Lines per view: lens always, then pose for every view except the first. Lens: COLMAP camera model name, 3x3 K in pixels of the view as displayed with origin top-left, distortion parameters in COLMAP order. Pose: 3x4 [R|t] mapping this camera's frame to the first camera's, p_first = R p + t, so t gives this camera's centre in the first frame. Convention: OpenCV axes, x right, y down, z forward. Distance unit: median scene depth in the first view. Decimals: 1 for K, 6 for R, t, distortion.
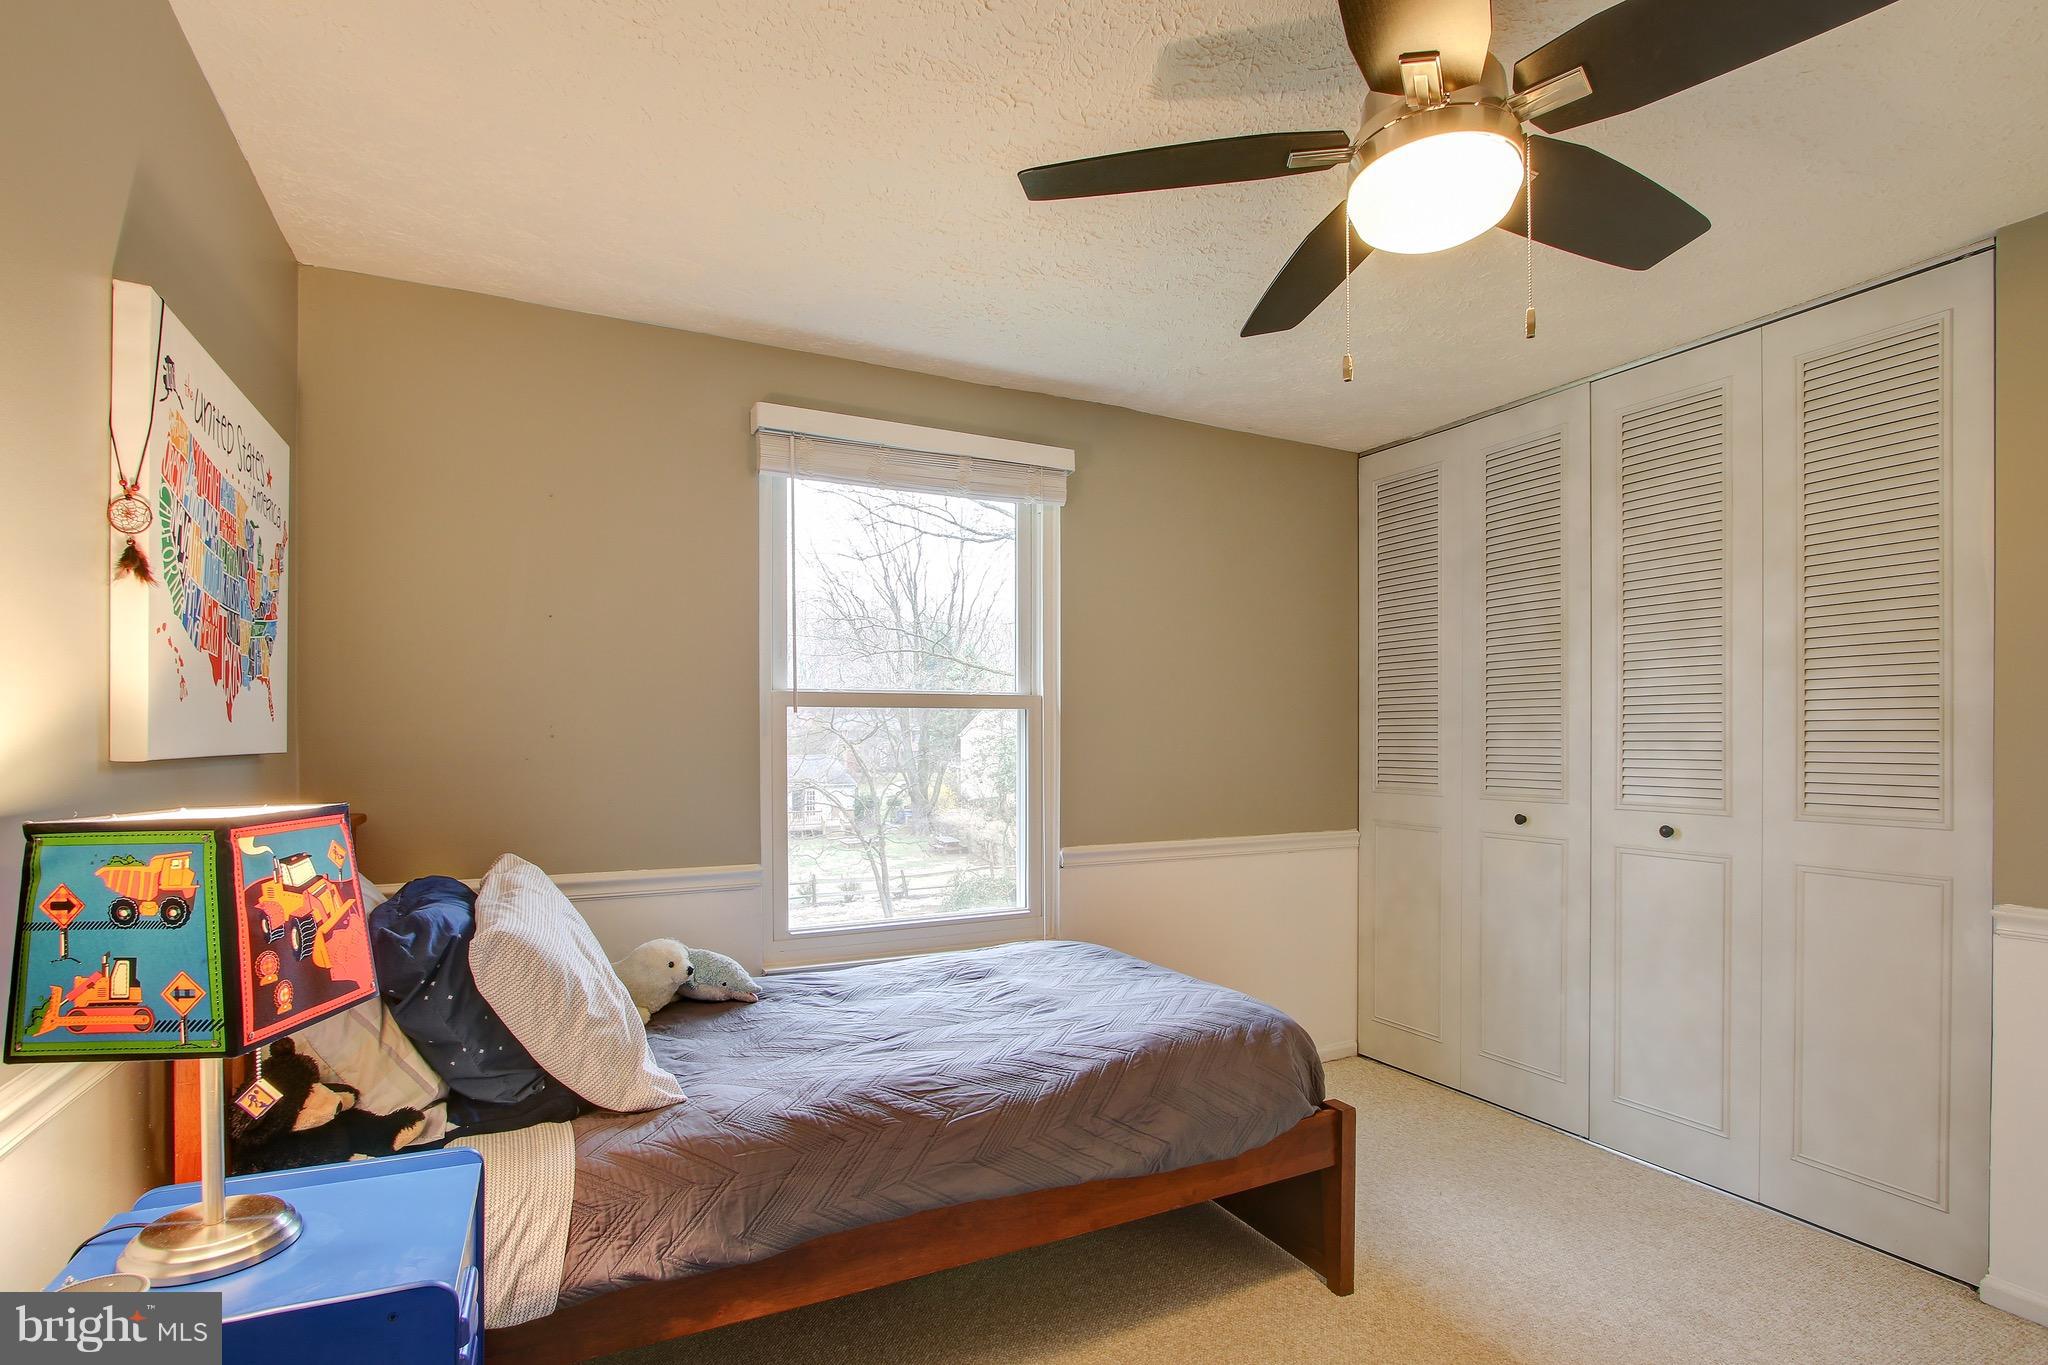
lens RADIAL K [[974.6, 0, 1022.4], [0, 974.6, 740.3], [0, 0, 1]] dist [-0.014850, 0.000782]
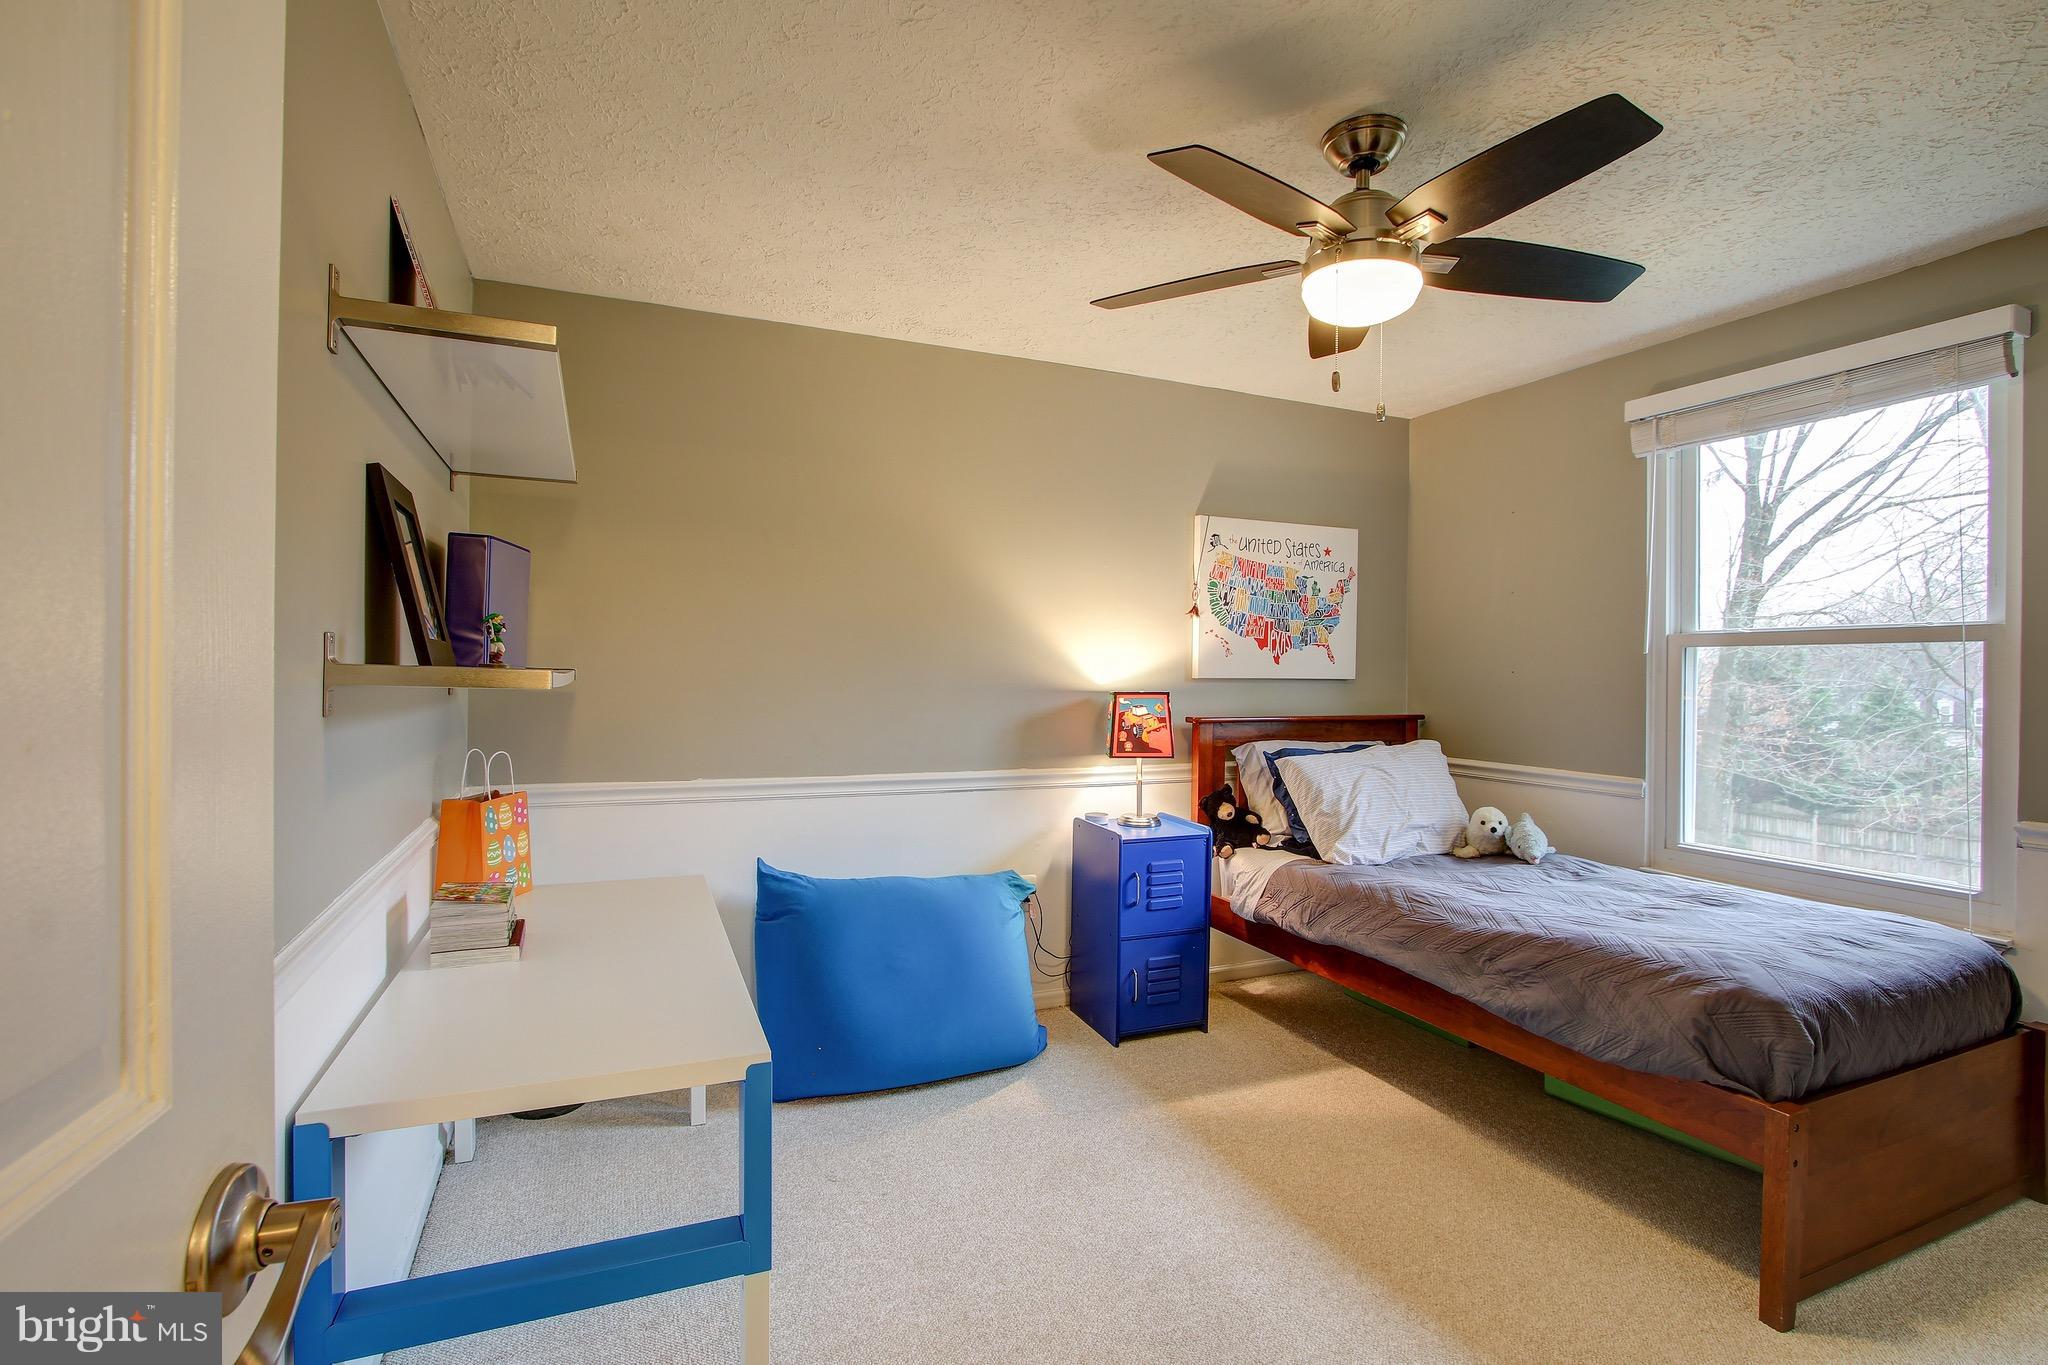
lens RADIAL K [[974.6, 0, 1026.1], [0, 974.6, 674.6], [0, 0, 1]] dist [-0.014850, 0.000782]
pose [[-0.059456, 0.003430, -0.998225, 1.501375], [-0.012670, 0.999911, 0.004191, 0.003212], [0.998151, 0.012896, -0.059407, 0.476348]]
